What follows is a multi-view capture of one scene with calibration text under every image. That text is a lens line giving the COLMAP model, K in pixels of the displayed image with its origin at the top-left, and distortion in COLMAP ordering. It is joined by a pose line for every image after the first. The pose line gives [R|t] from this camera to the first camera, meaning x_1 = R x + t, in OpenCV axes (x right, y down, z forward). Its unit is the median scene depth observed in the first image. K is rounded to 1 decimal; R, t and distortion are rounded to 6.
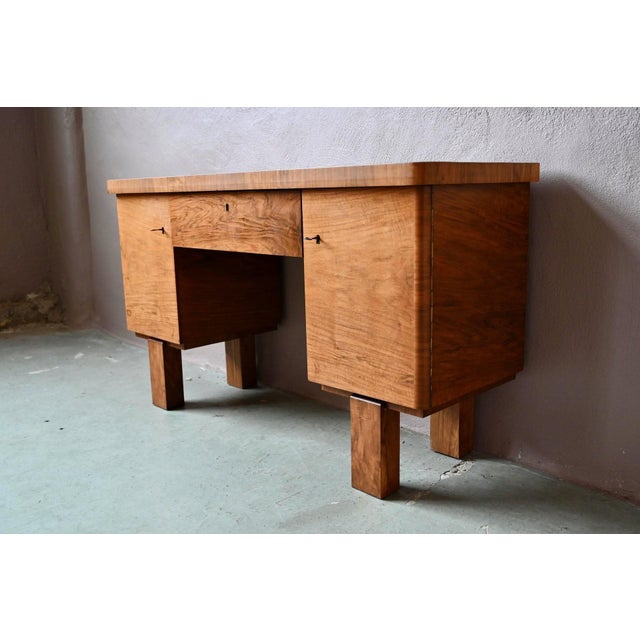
lens RADIAL K [[651.1, 0, 308.2], [0, 651.1, 323.4], [0, 0, 1]] dist [-0.010774, 0.000000]
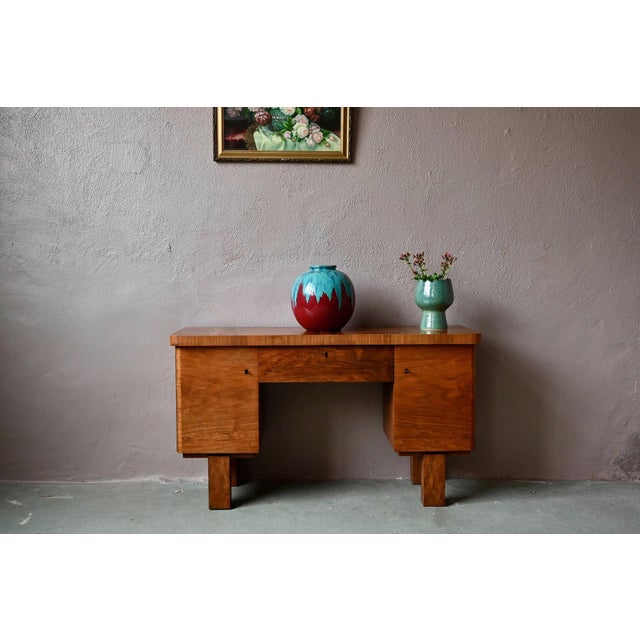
lens RADIAL K [[705.5, 0, 313.6], [0, 705.5, 314.4], [0, 0, 1]] dist [0.019979, 0.000000]
pose [[0.674320, -0.027552, 0.737925, -1.618951], [0.136872, 0.986651, -0.088236, -0.145744], [-0.725644, 0.160500, 0.669090, -0.173042]]
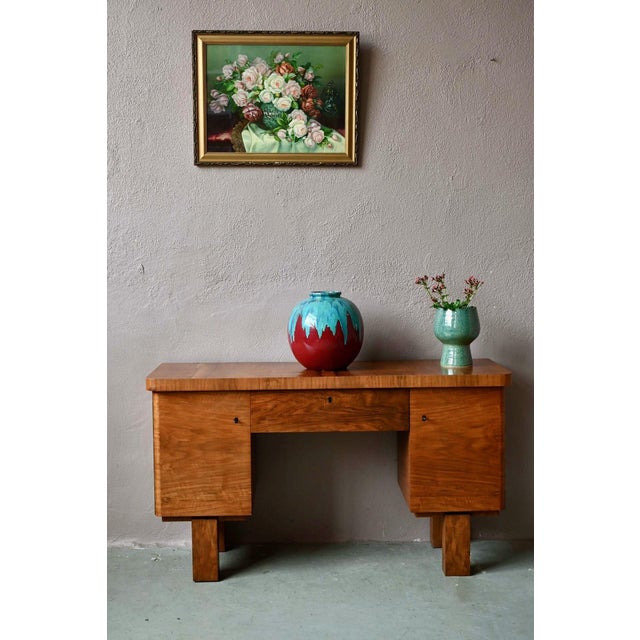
lens RADIAL K [[905.6, 0, 317.5], [0, 905.6, 309.5], [0, 0, 1]] dist [0.007589, 0.000000]
pose [[0.668037, -0.034810, 0.743313, -1.757219], [0.143157, 0.986258, -0.082472, -0.242020], [-0.730228, 0.161505, 0.663840, -0.304570]]
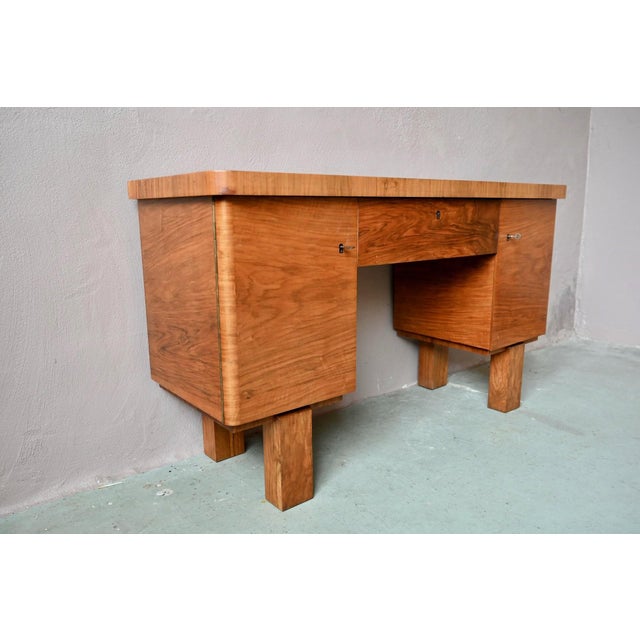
lens RADIAL K [[532.5, 0, 316.0], [0, 532.5, 320.1], [0, 0, 1]] dist [-0.007514, 0.010499]
pose [[0.077592, -0.178646, 0.980849, -1.094192], [0.208112, 0.965045, 0.159304, -0.218255], [-0.975022, 0.191766, 0.112058, 1.278138]]
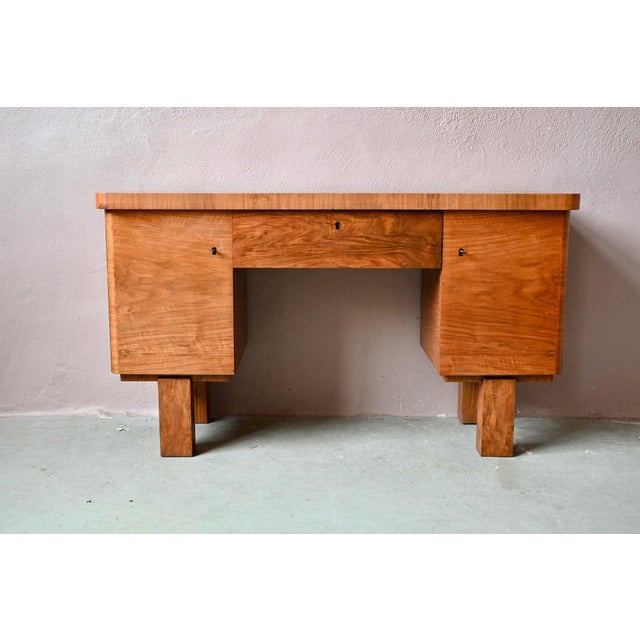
lens RADIAL K [[792.5, 0, 315.5], [0, 792.5, 313.6], [0, 0, 1]] dist [-0.000895, 0.000000]
pose [[0.688025, -0.093912, 0.719585, -1.213511], [0.126737, 0.991902, 0.008273, -0.062926], [-0.714534, 0.085506, 0.694356, 0.188758]]
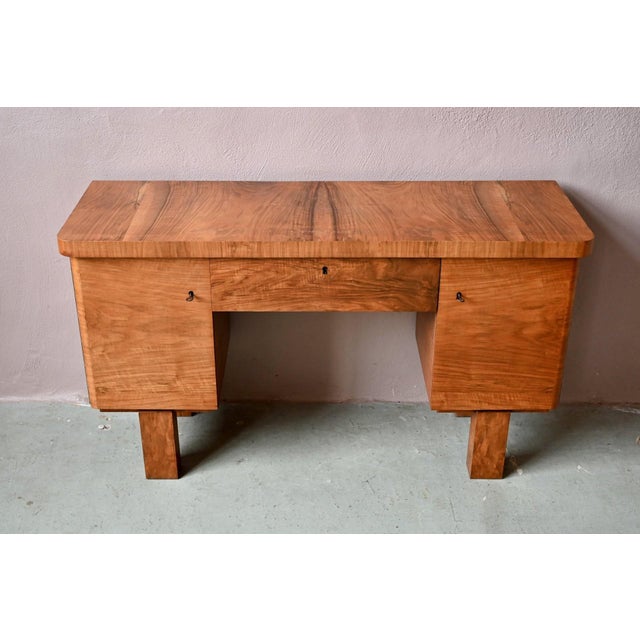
lens RADIAL K [[905.6, 0, 309.4], [0, 905.6, 322.4], [0, 0, 1]] dist [0.007589, 0.000000]
pose [[0.690749, -0.319993, 0.648437, -1.155797], [0.129461, 0.936991, 0.324481, -0.610934], [-0.711411, -0.140188, 0.688652, 0.117265]]
